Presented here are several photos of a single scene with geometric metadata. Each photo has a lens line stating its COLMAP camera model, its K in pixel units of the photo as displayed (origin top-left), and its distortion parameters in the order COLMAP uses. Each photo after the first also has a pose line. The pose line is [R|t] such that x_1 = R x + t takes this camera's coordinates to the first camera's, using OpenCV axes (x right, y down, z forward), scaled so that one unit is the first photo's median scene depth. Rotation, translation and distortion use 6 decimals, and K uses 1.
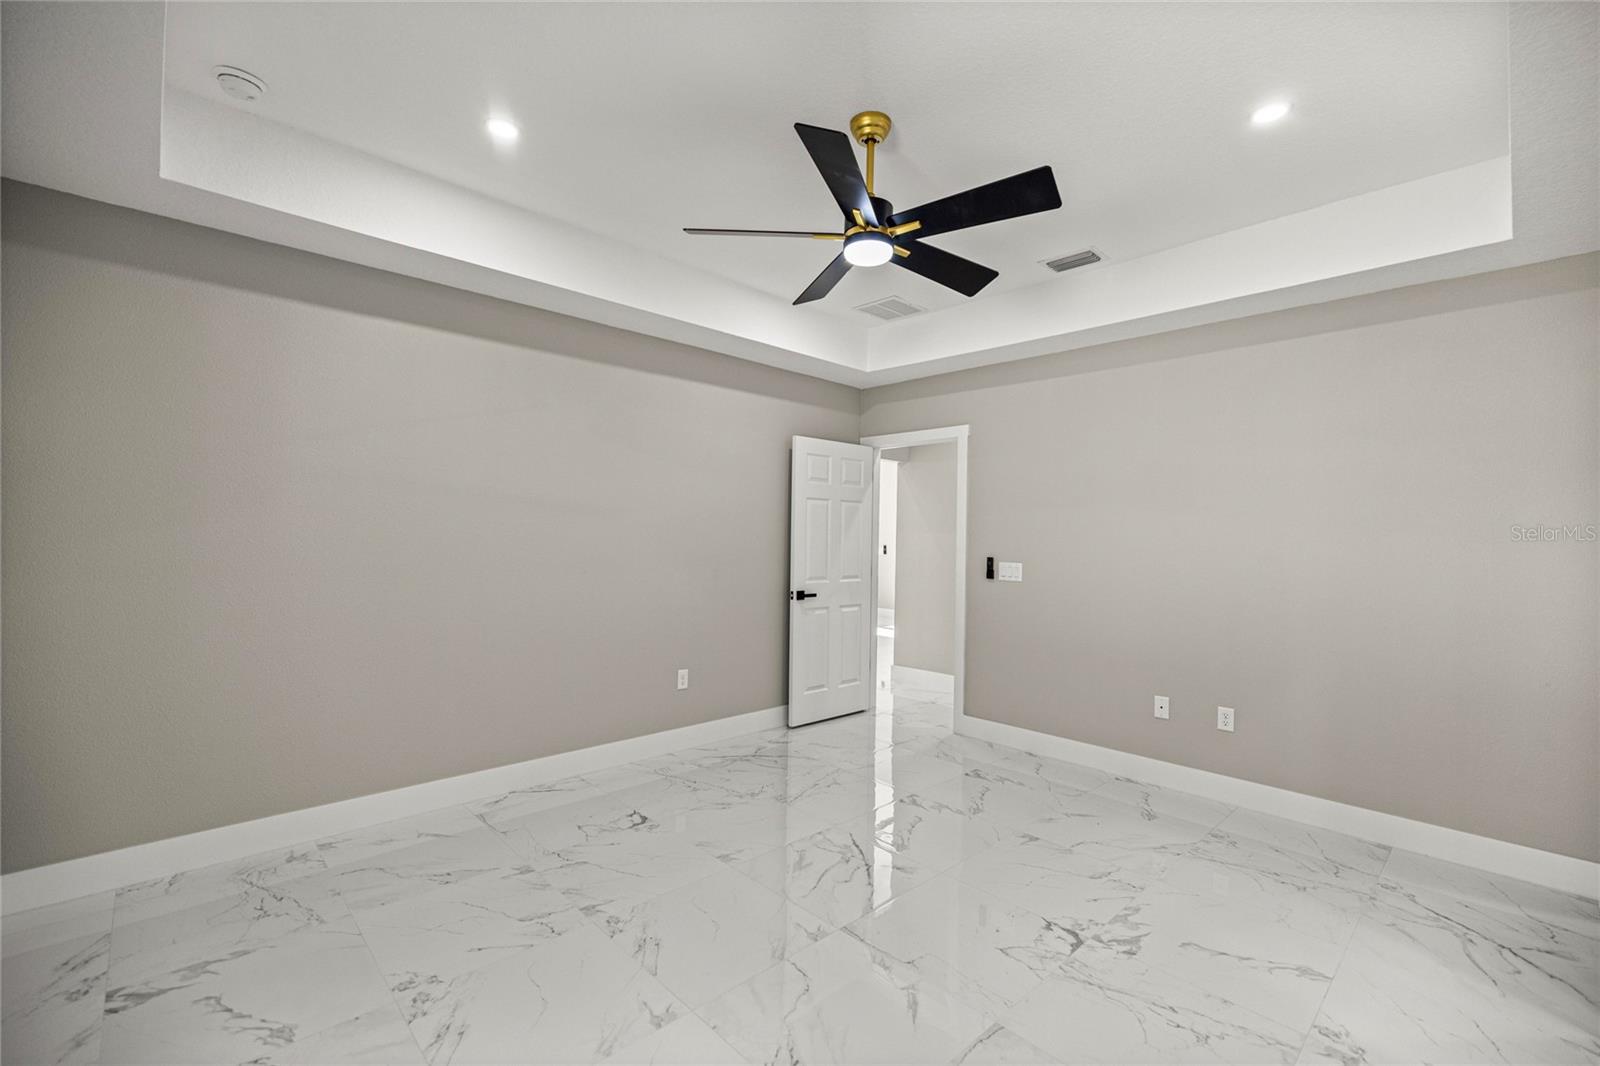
lens RADIAL K [[674.1, 0, 795.4], [0, 674.1, 536.8], [0, 0, 1]] dist [0.002671, 0.000189]
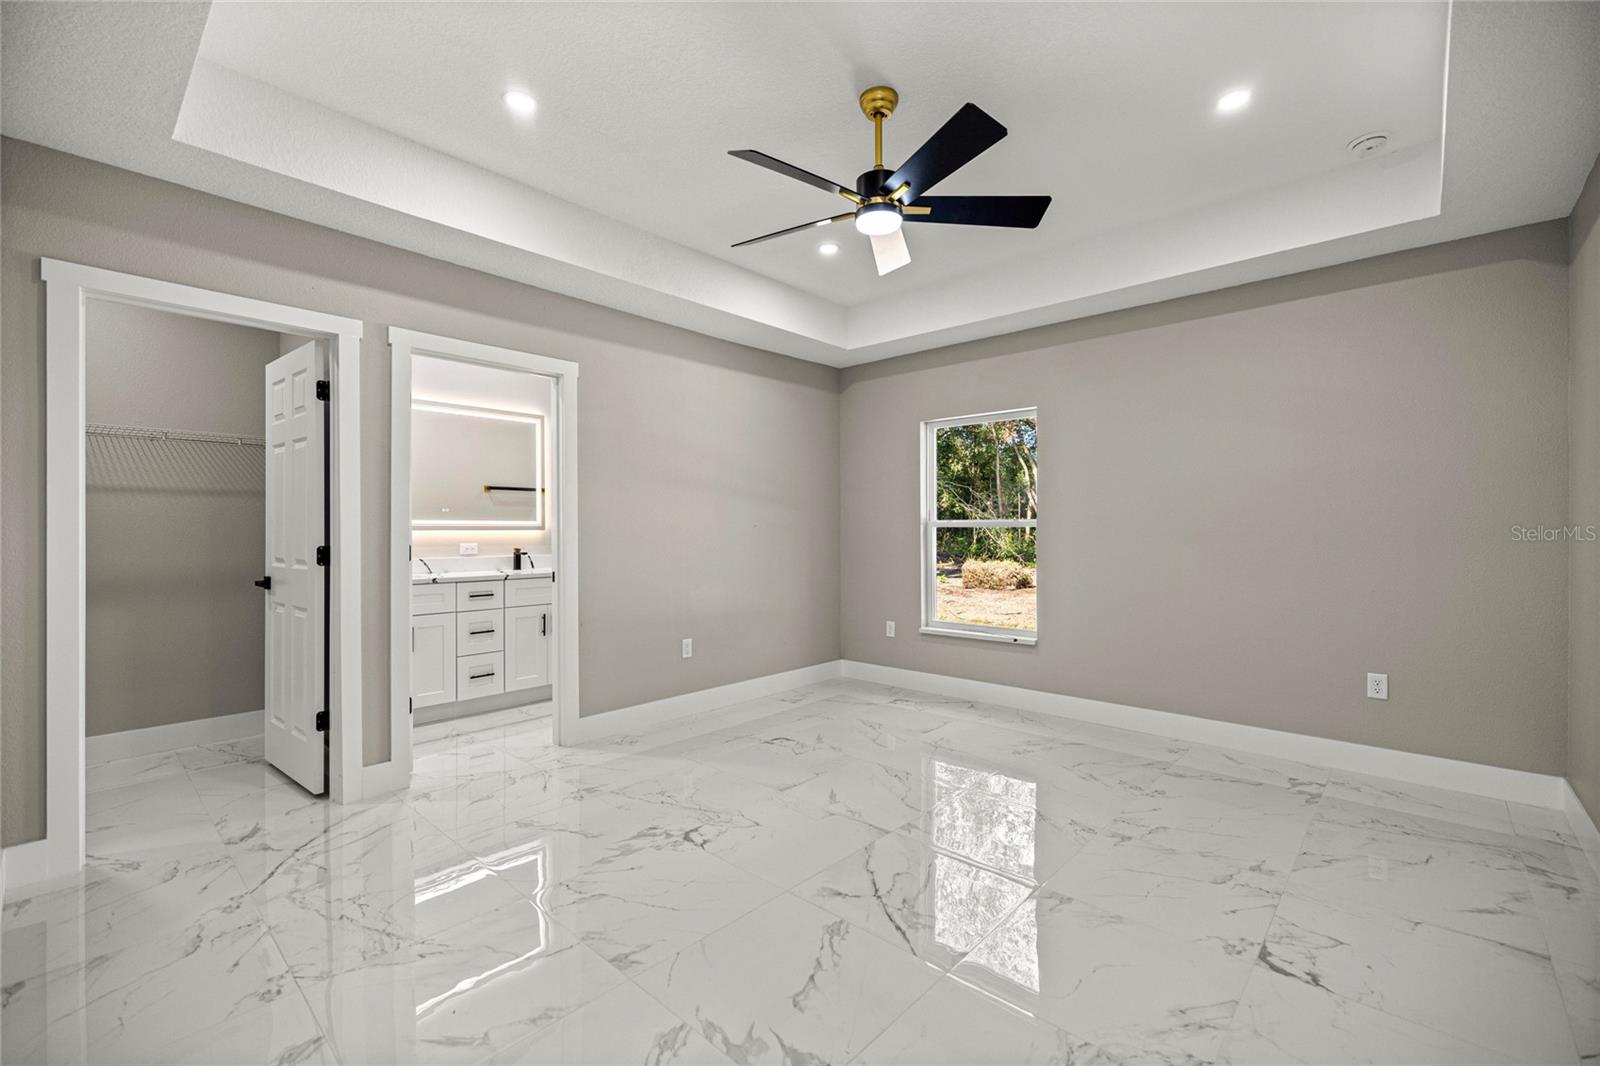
lens RADIAL K [[674.1, 0, 795.4], [0, 674.1, 536.8], [0, 0, 1]] dist [0.002671, 0.000189]
pose [[-0.997373, -0.015827, -0.070691, 0.317889], [-0.016196, 0.999858, 0.004644, 0.075838], [0.070607, 0.005777, -0.997487, 2.129045]]
